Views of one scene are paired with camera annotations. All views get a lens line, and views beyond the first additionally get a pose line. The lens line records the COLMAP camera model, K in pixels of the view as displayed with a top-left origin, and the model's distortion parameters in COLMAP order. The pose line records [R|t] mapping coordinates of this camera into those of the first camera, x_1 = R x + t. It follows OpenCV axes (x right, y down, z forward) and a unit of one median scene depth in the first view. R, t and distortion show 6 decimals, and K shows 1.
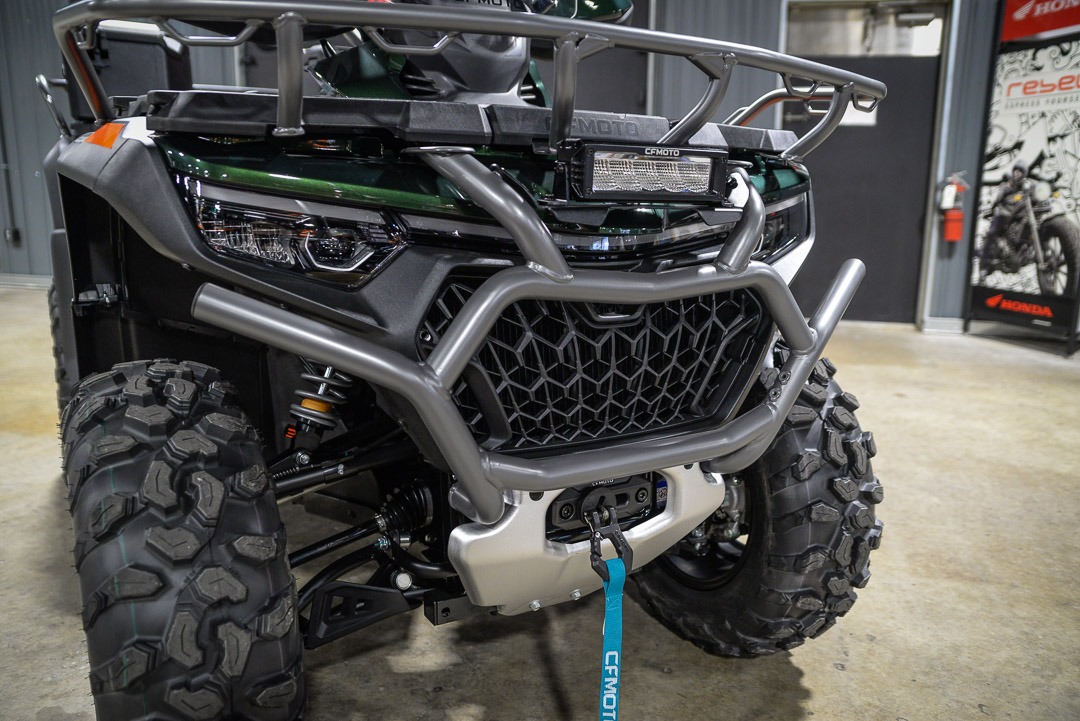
lens RADIAL K [[878.9, 0, 528.7], [0, 878.9, 346.7], [0, 0, 1]] dist [-0.126558, 0.139922]
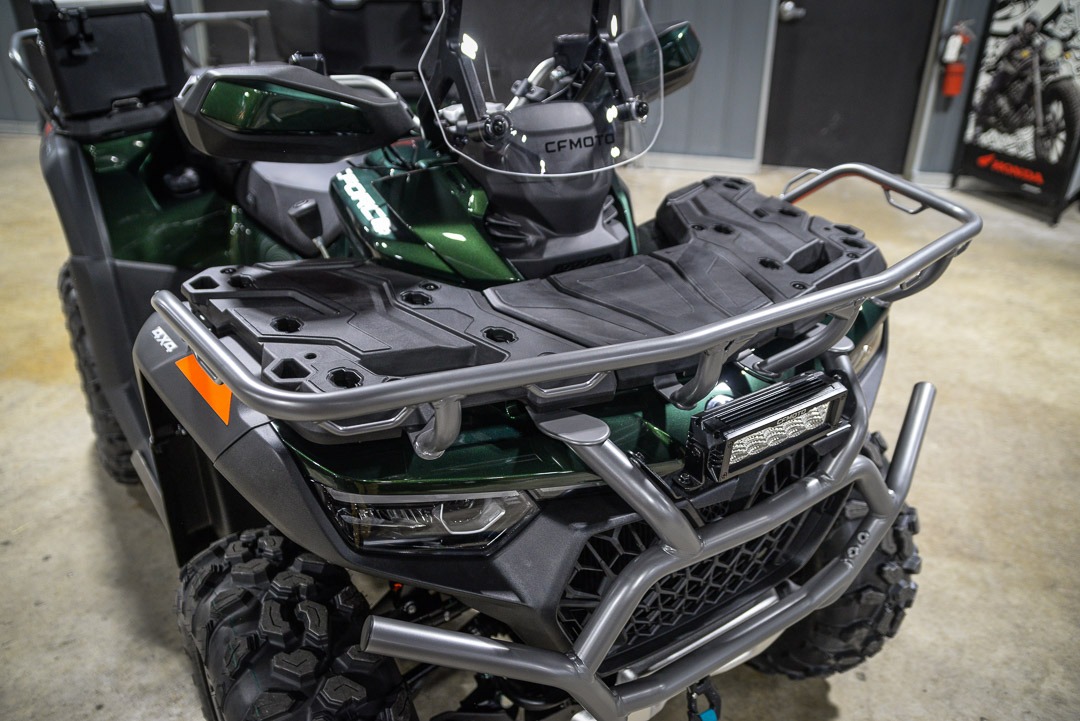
lens RADIAL K [[878.9, 0, 528.1], [0, 878.9, 359.7], [0, 0, 1]] dist [-0.126558, 0.139922]
pose [[0.998603, -0.025604, 0.046223, -0.041490], [0.012016, 0.961876, 0.273221, -0.119474], [-0.051457, -0.272284, 0.960840, 0.014251]]
